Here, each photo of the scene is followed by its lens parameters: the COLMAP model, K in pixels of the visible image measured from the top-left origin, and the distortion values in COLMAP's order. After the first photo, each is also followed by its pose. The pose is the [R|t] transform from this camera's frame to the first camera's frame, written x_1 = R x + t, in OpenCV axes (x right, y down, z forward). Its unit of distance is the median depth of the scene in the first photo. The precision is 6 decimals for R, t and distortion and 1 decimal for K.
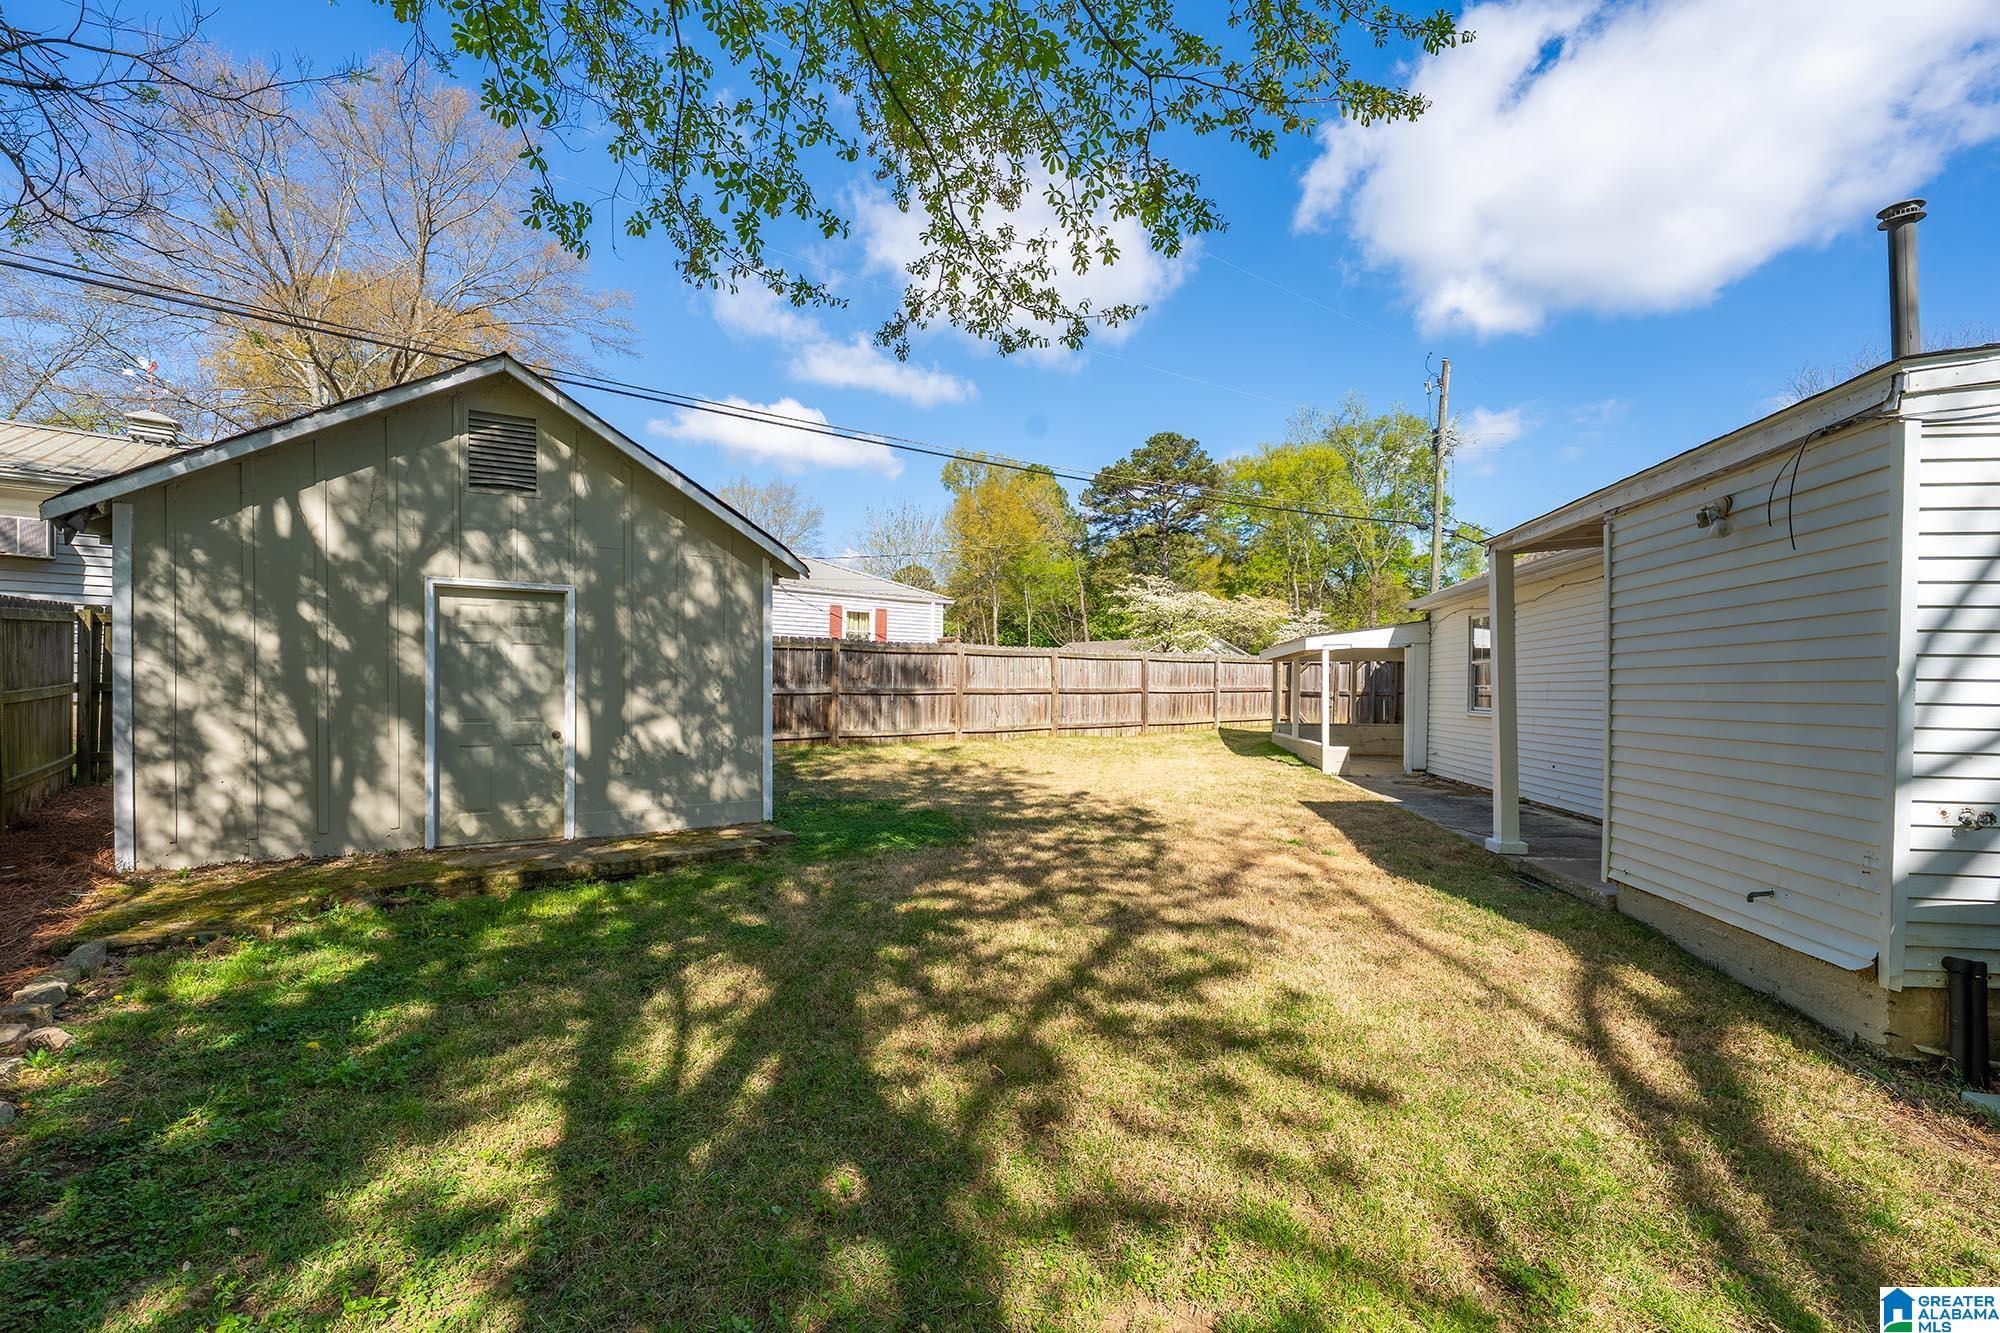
lens RADIAL K [[863.6, 0, 1000.0], [0, 863.6, 666.5], [0, 0, 1]] dist [0.000321, -0.000030]
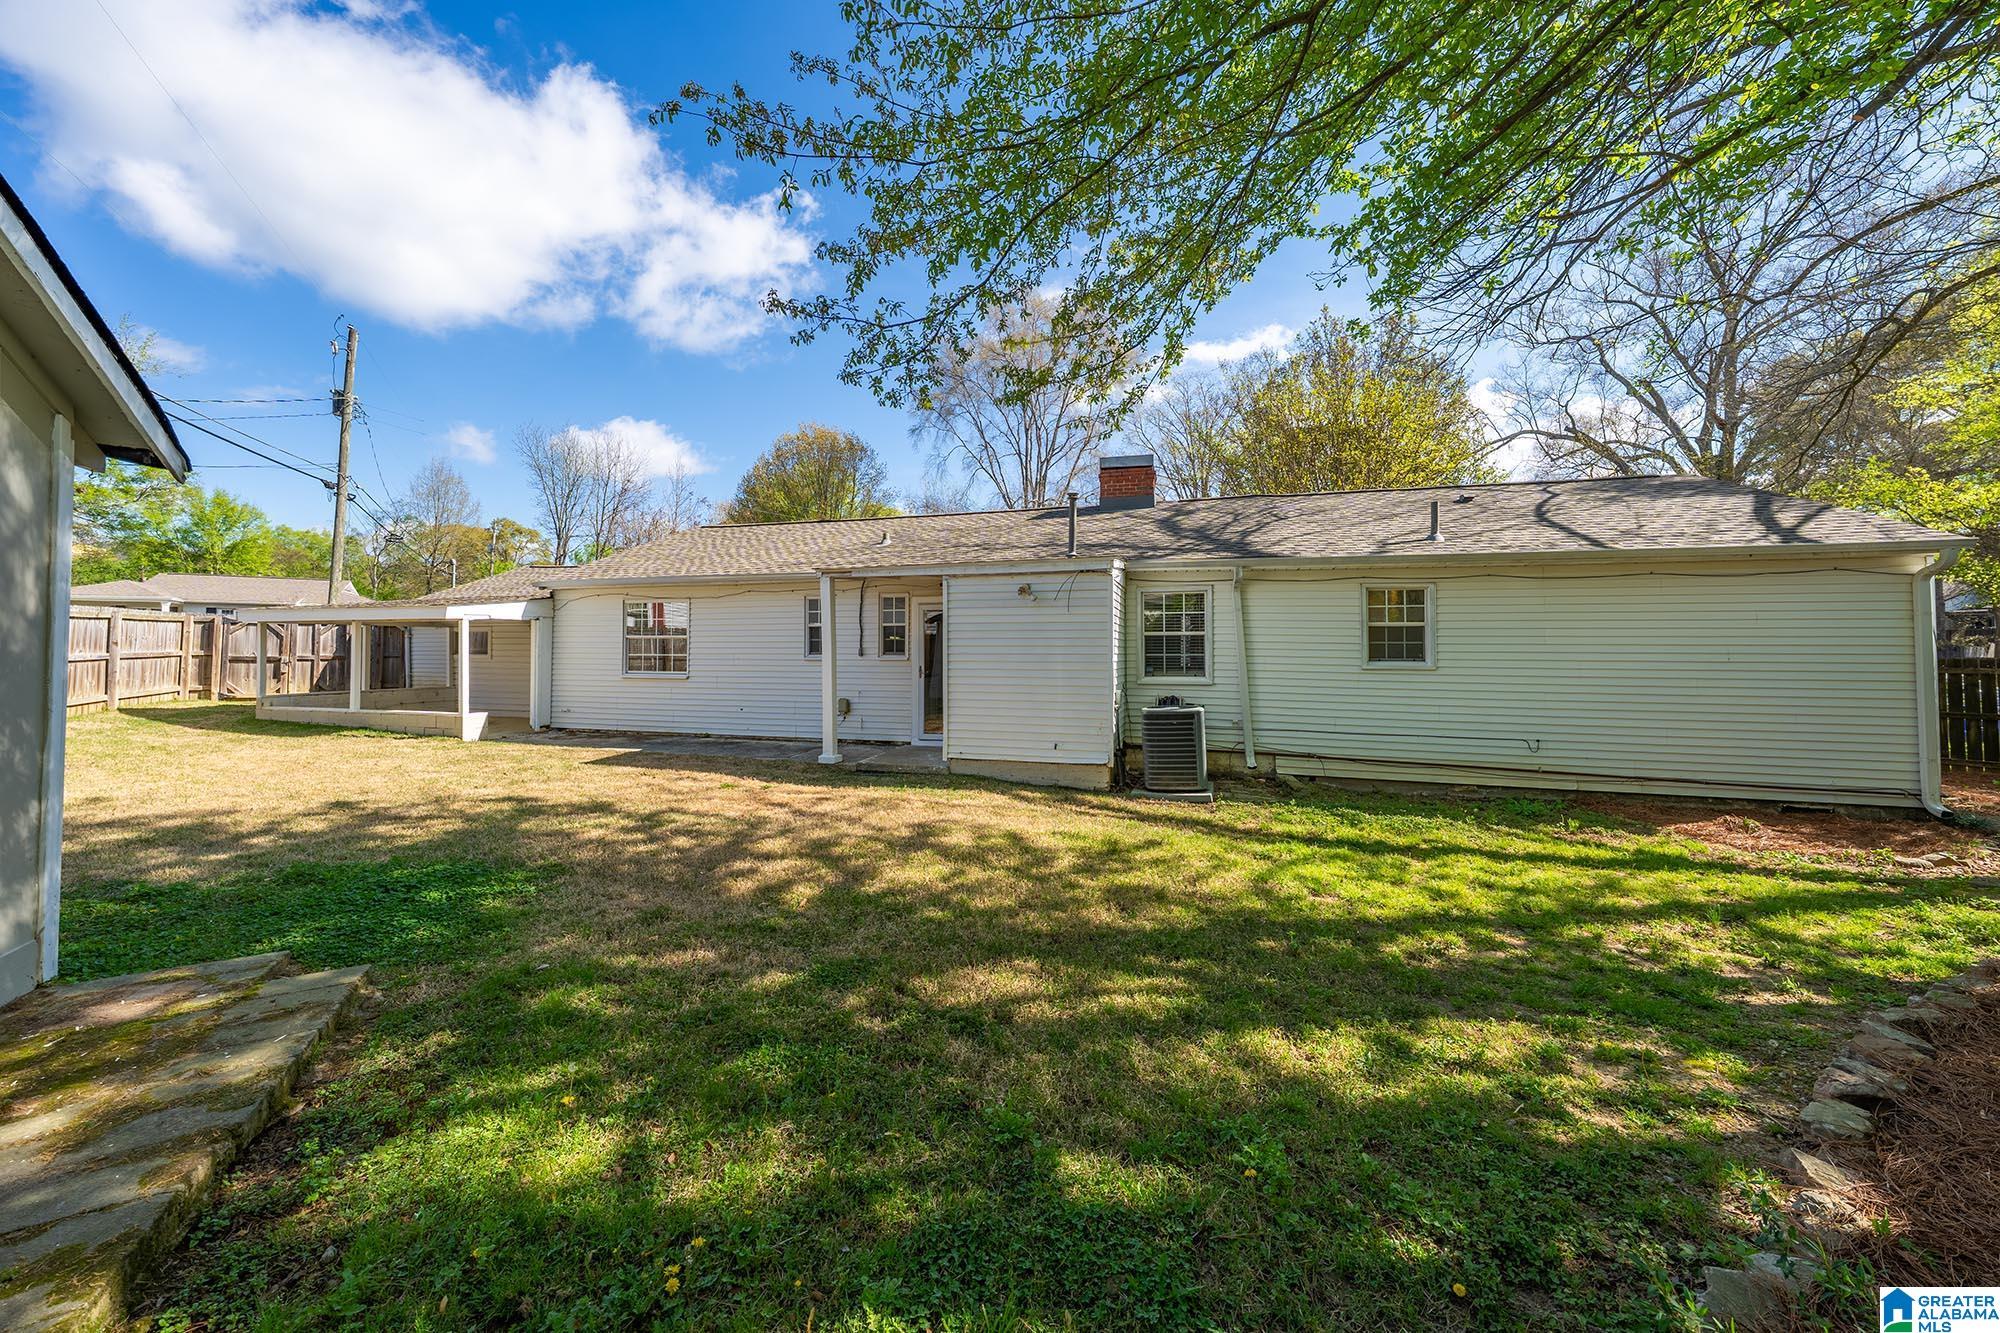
lens RADIAL K [[683.8, 0, 1000.0], [0, 683.8, 666.5], [0, 0, 1]] dist [0.008068, -0.000027]
pose [[0.131053, -0.028492, 0.990966, -0.987403], [-0.030501, 0.998998, 0.032756, -0.027367], [-0.990906, -0.034518, 0.130053, 0.801135]]
